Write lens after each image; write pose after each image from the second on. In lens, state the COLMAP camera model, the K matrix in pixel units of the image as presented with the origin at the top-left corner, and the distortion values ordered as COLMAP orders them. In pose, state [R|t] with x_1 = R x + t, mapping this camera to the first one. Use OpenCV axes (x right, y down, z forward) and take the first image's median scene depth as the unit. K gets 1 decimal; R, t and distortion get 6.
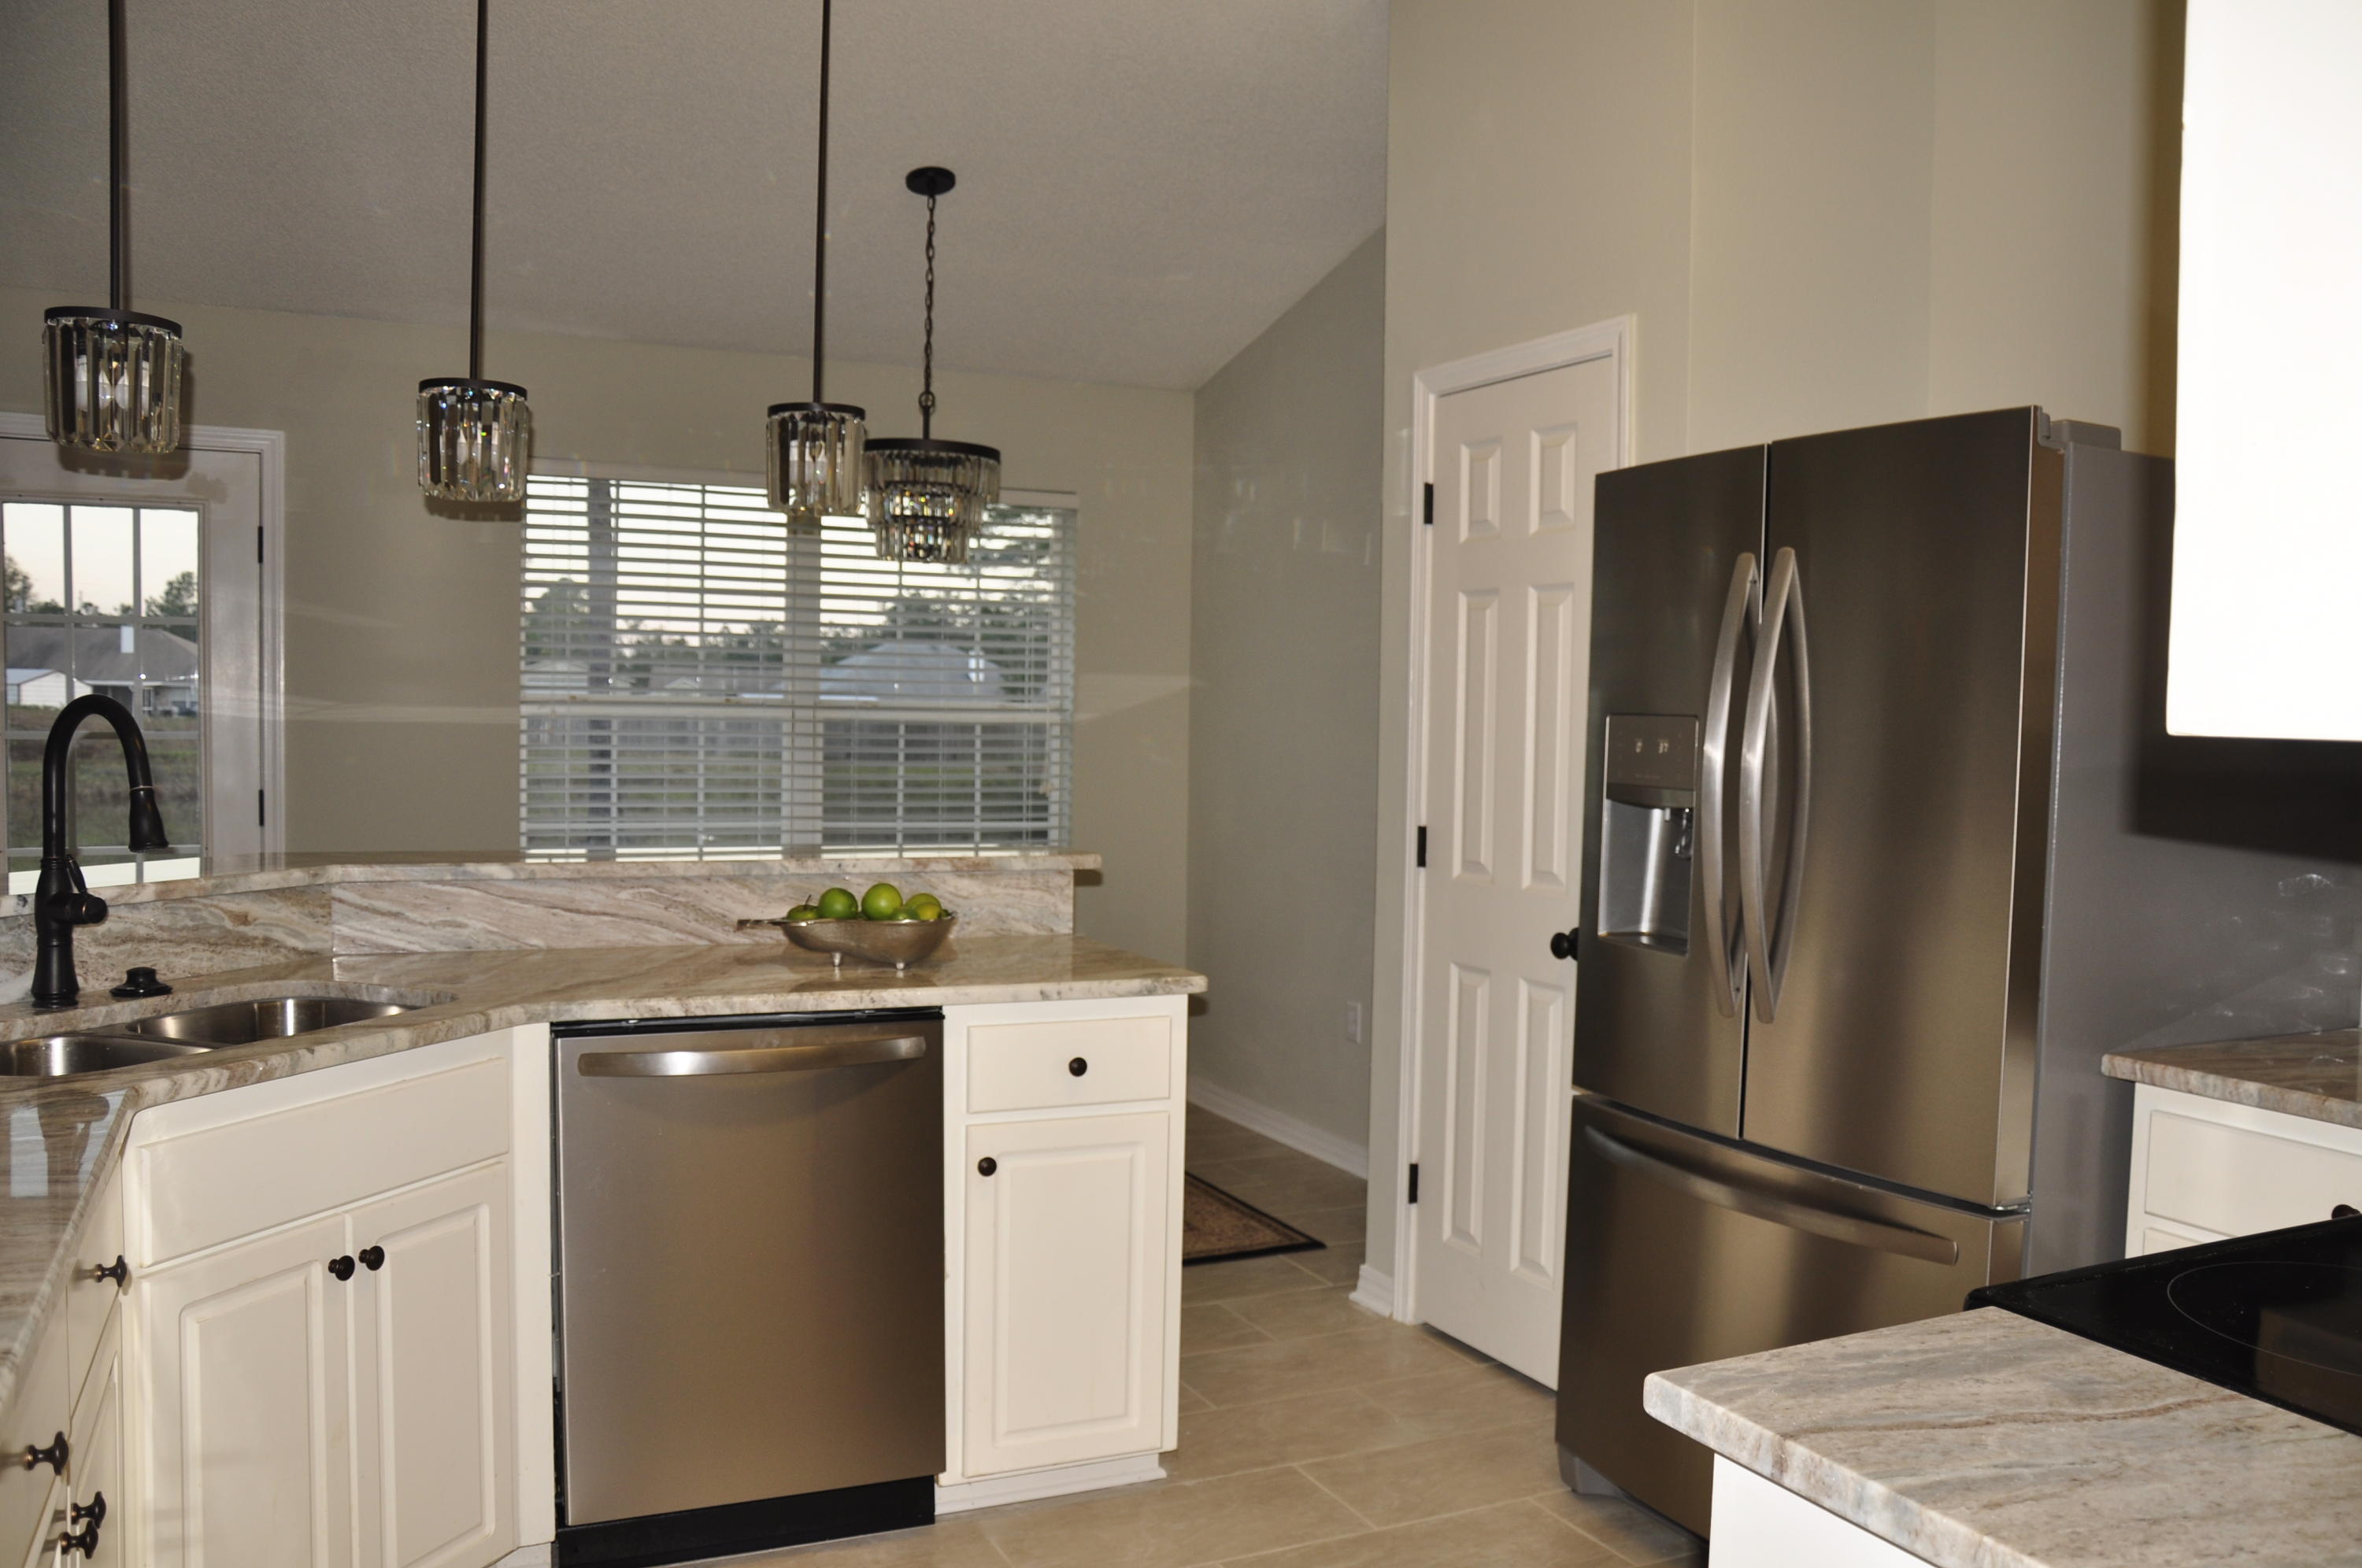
lens RADIAL K [[1948.6, 0, 1181.4], [0, 1948.6, 781.4], [0, 0, 1]] dist [-0.130042, 0.117411]
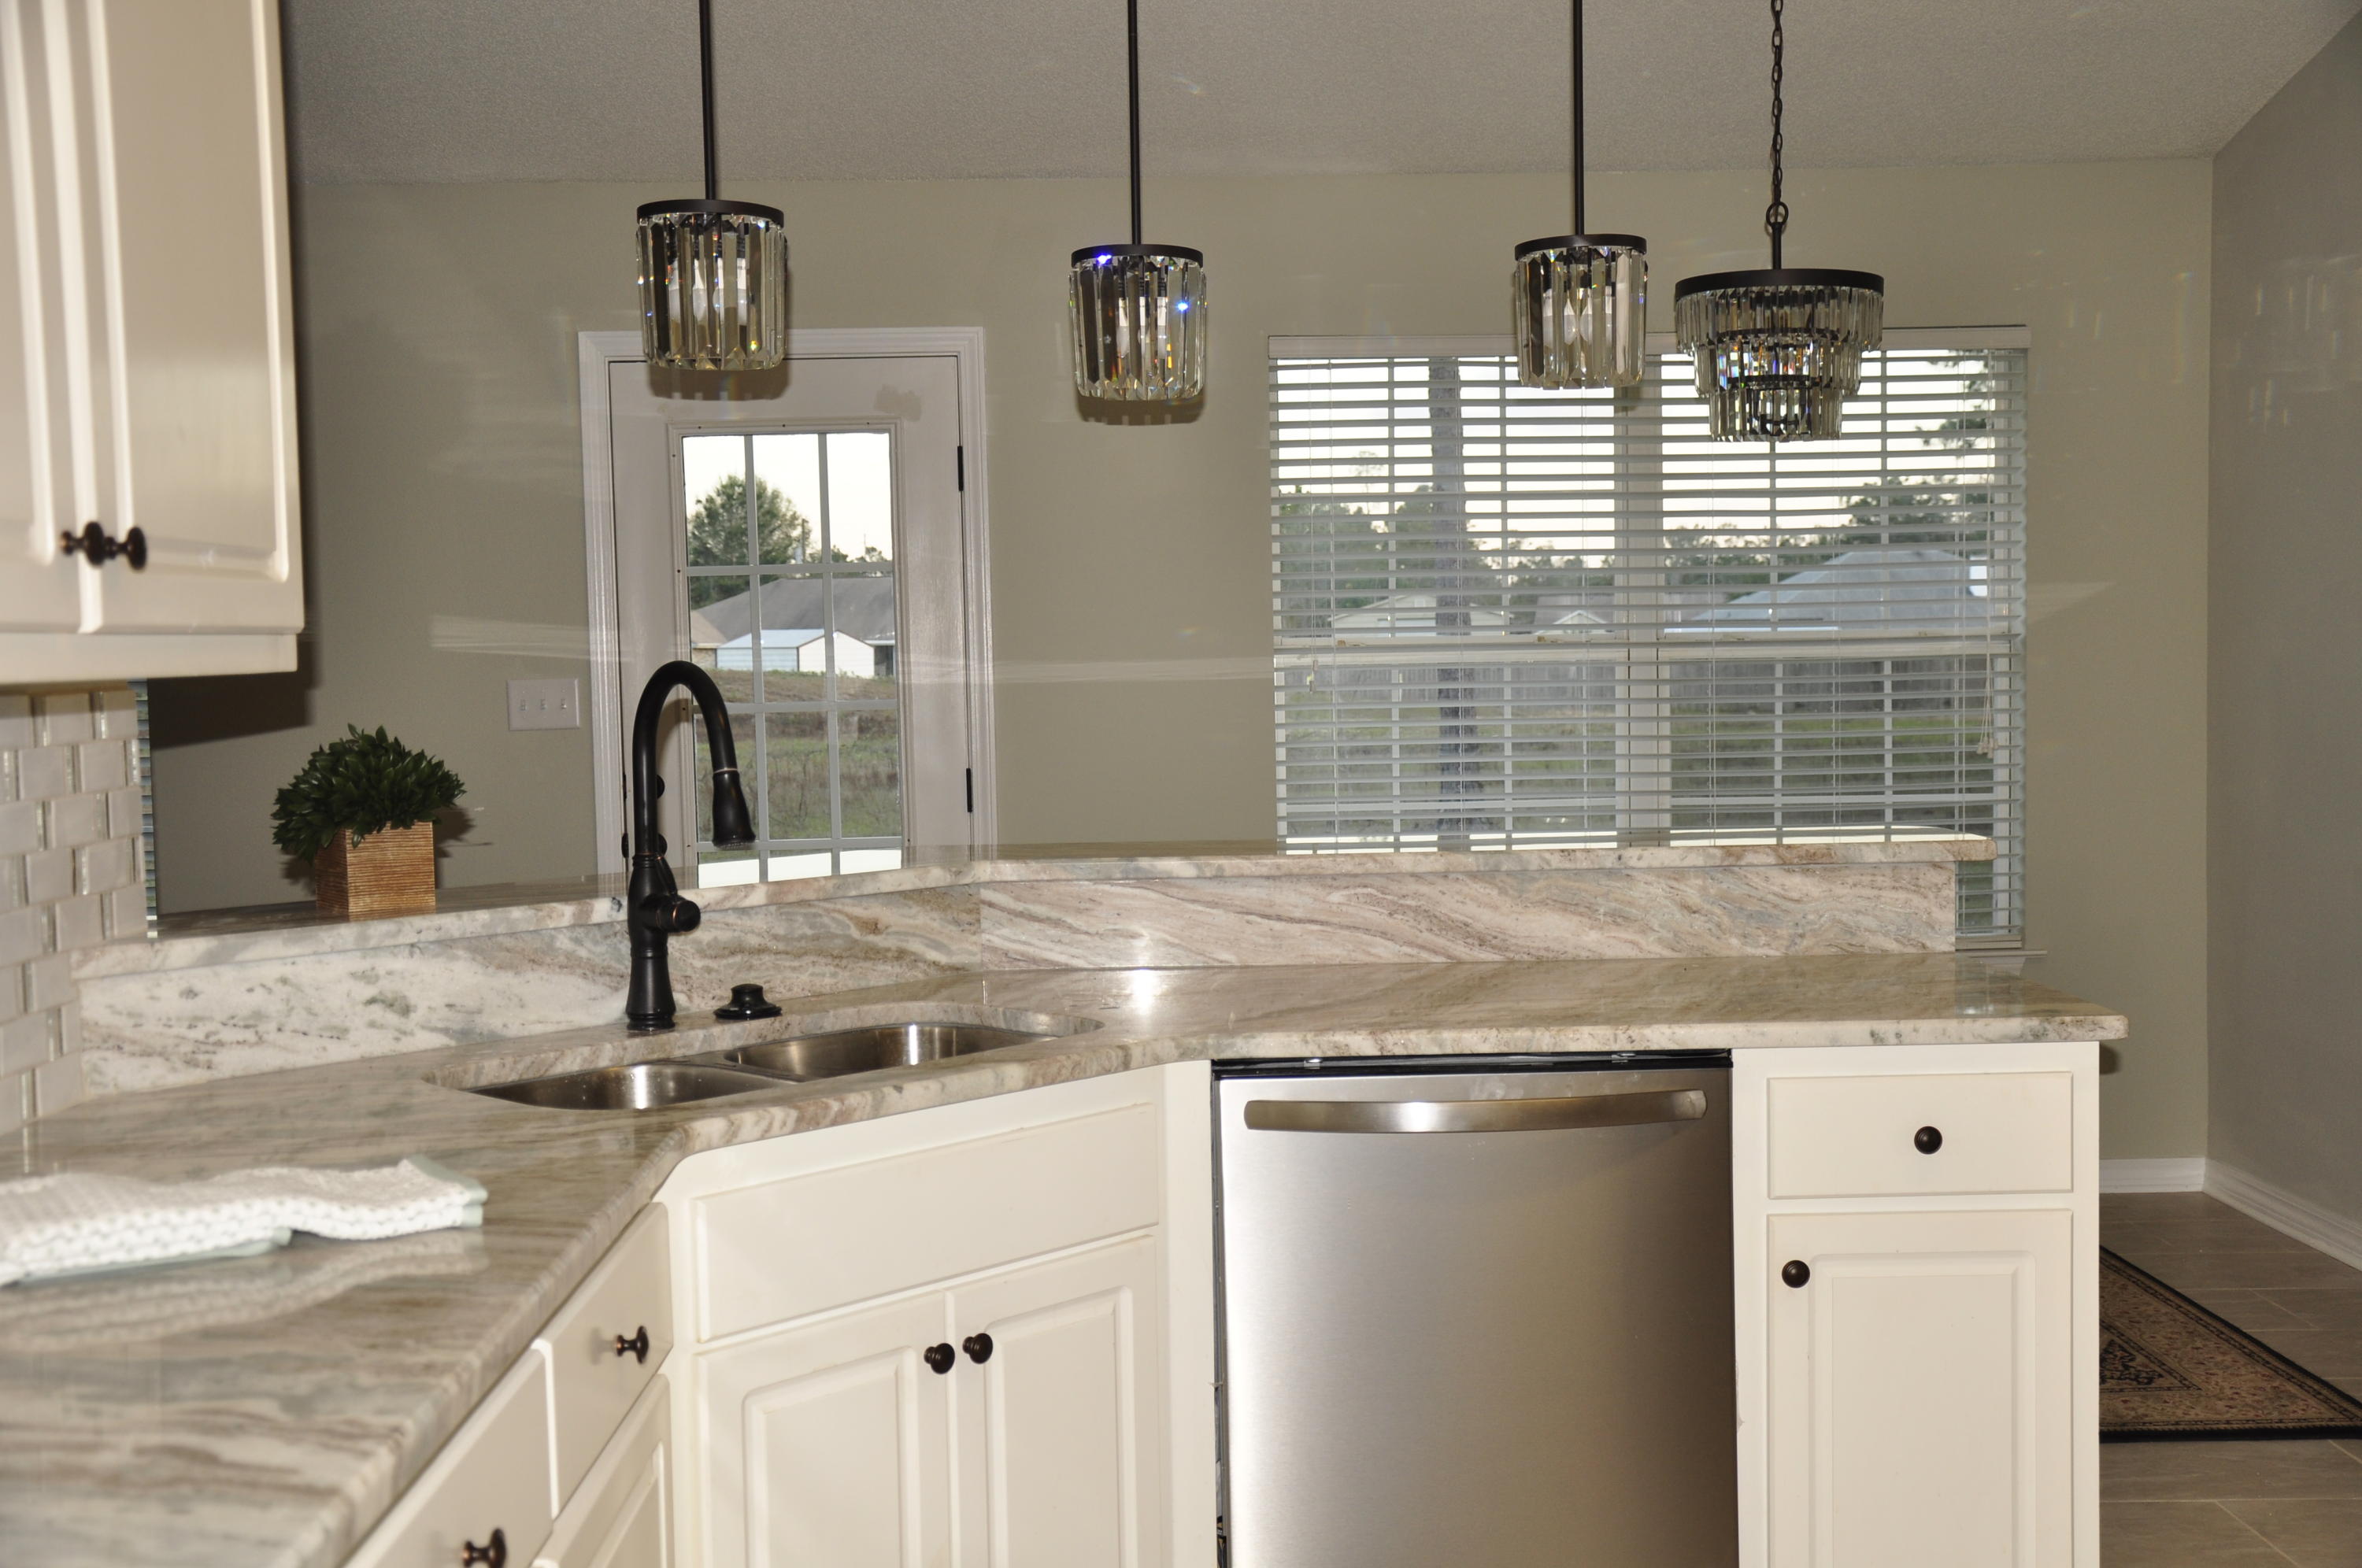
lens RADIAL K [[2590.8, 0, 1182.8], [0, 2590.8, 782.2], [0, 0, 1]] dist [0.037473, 0.000000]
pose [[0.913860, -0.014735, -0.405761, 0.082591], [0.020867, 0.999725, 0.010693, 0.000438], [0.405492, -0.018238, 0.913917, 0.024411]]
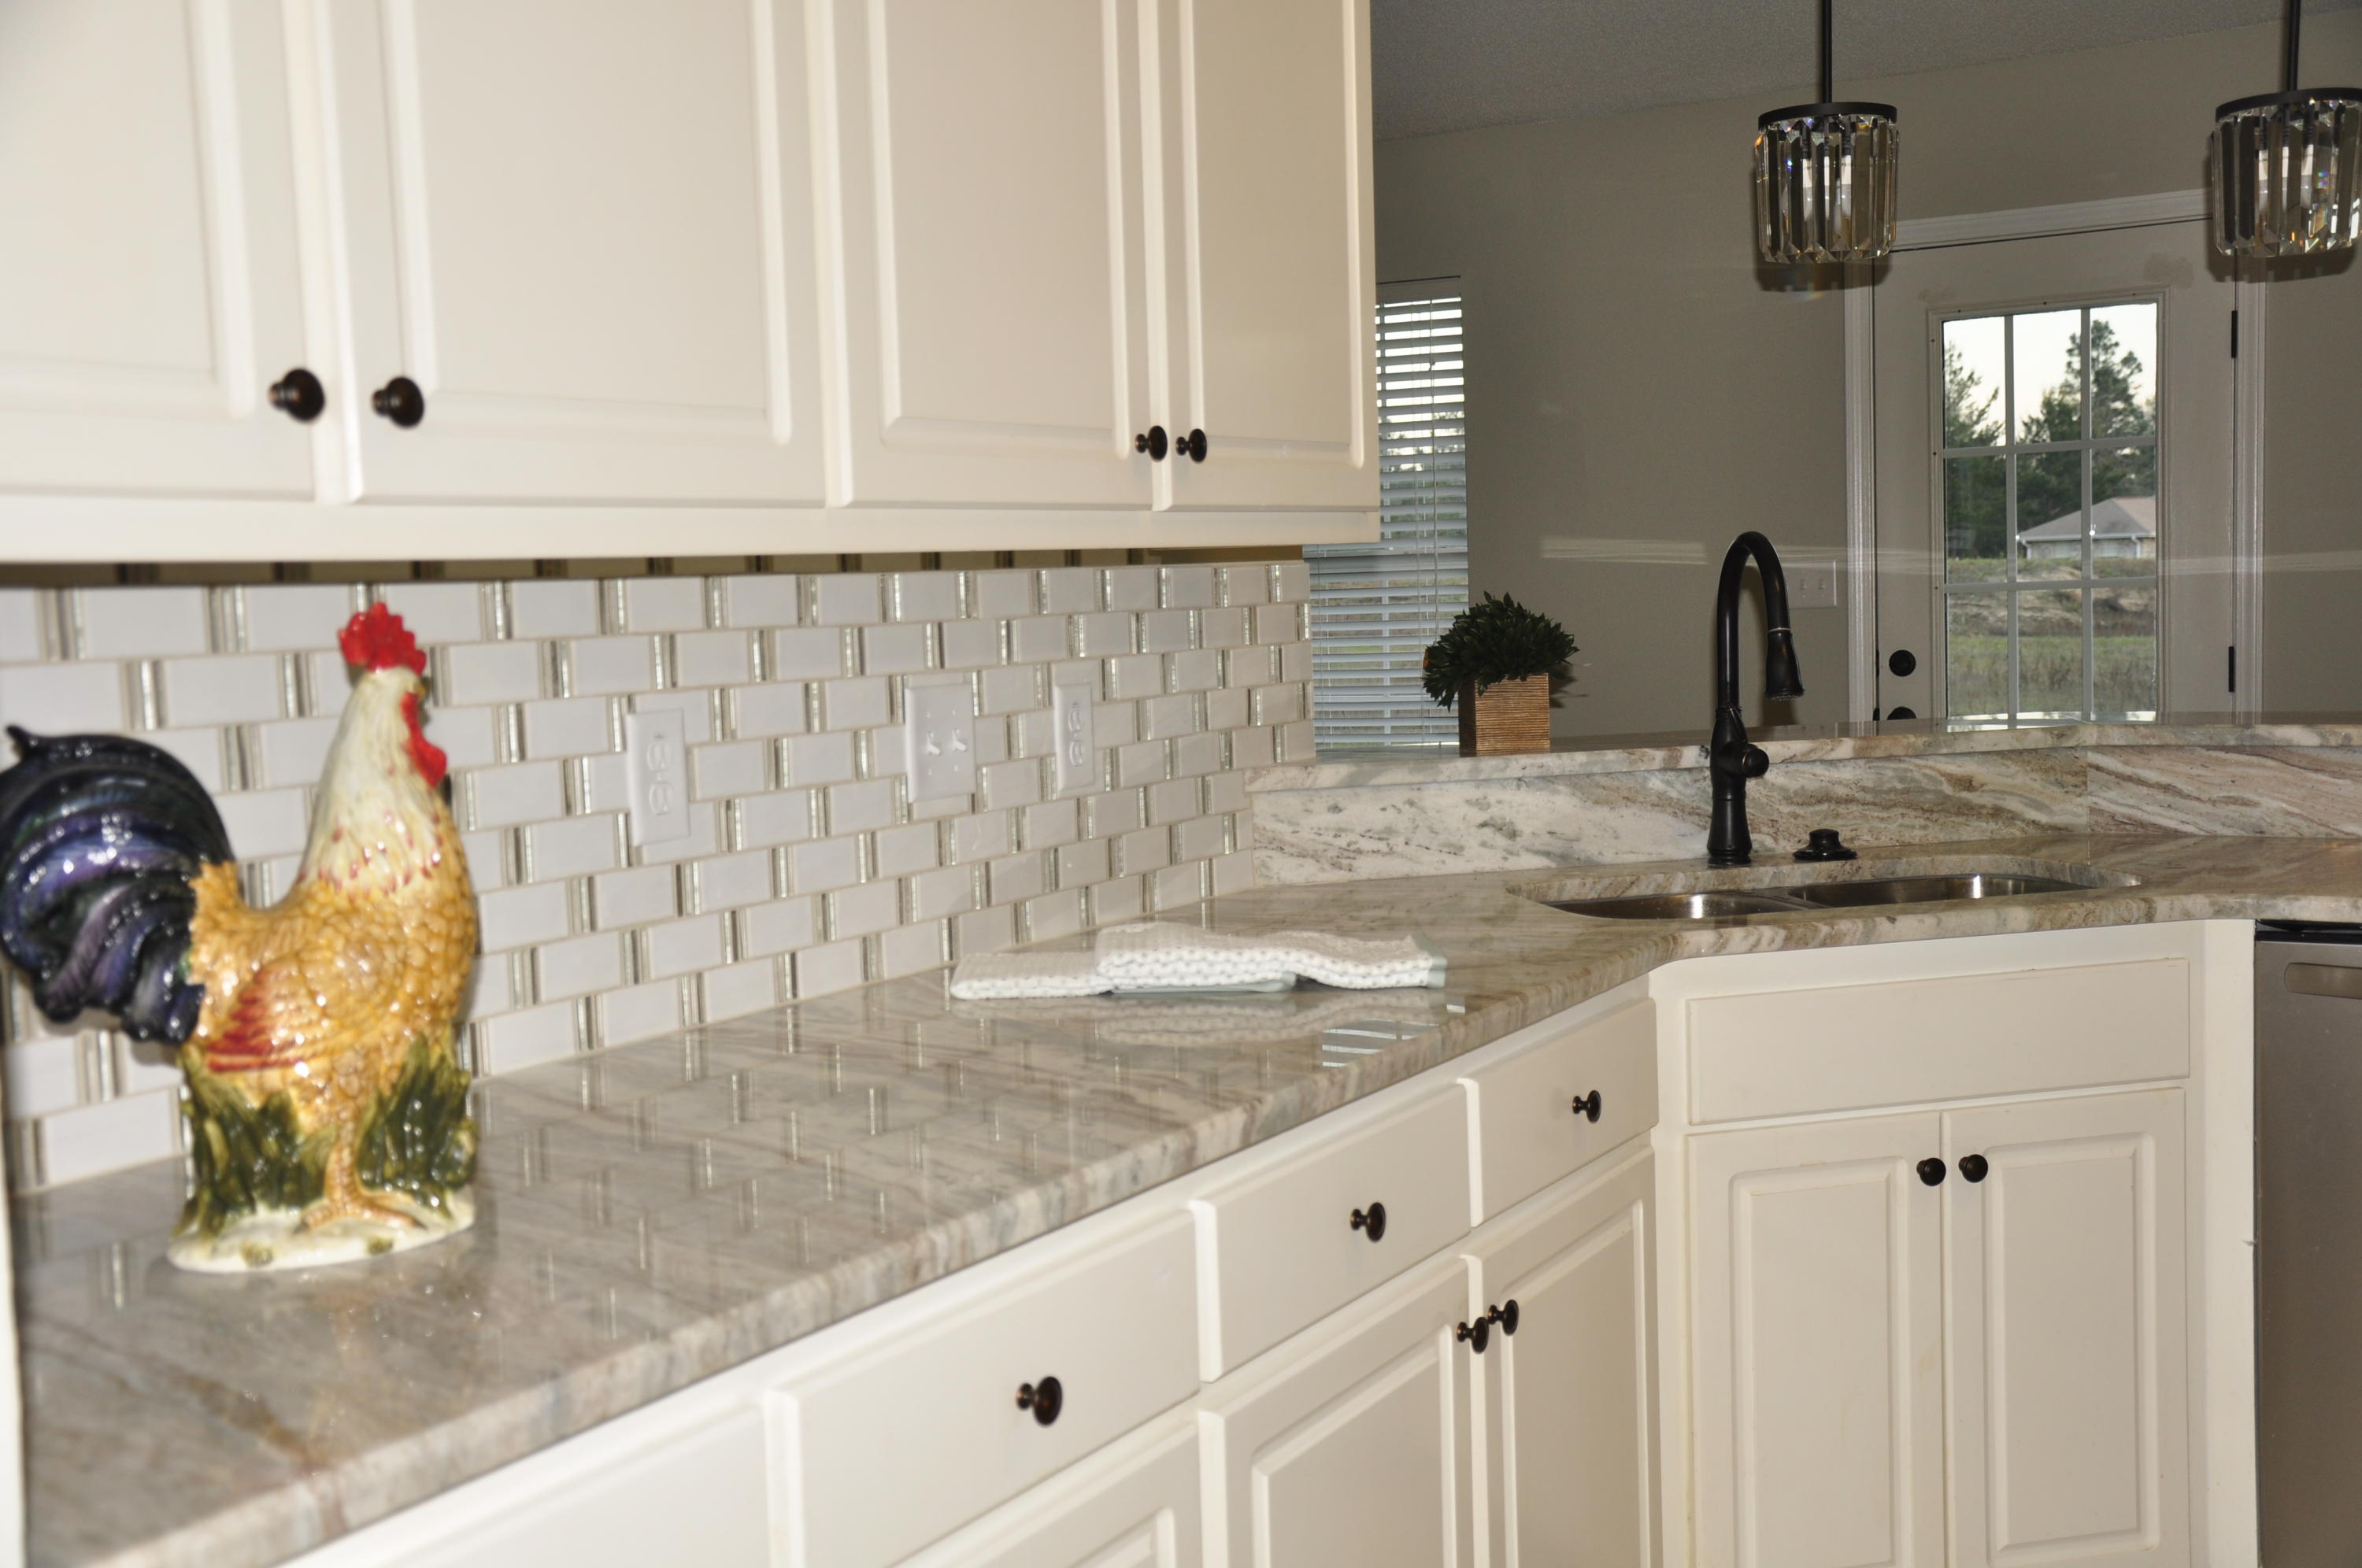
lens RADIAL K [[2590.8, 0, 1131.7], [0, 2590.8, 796.3], [0, 0, 1]] dist [0.037473, 0.000000]
pose [[0.544155, 0.031877, -0.838379, 0.278067], [0.011023, 0.998920, 0.045135, 0.019206], [0.838912, -0.033802, 0.543216, 0.032808]]
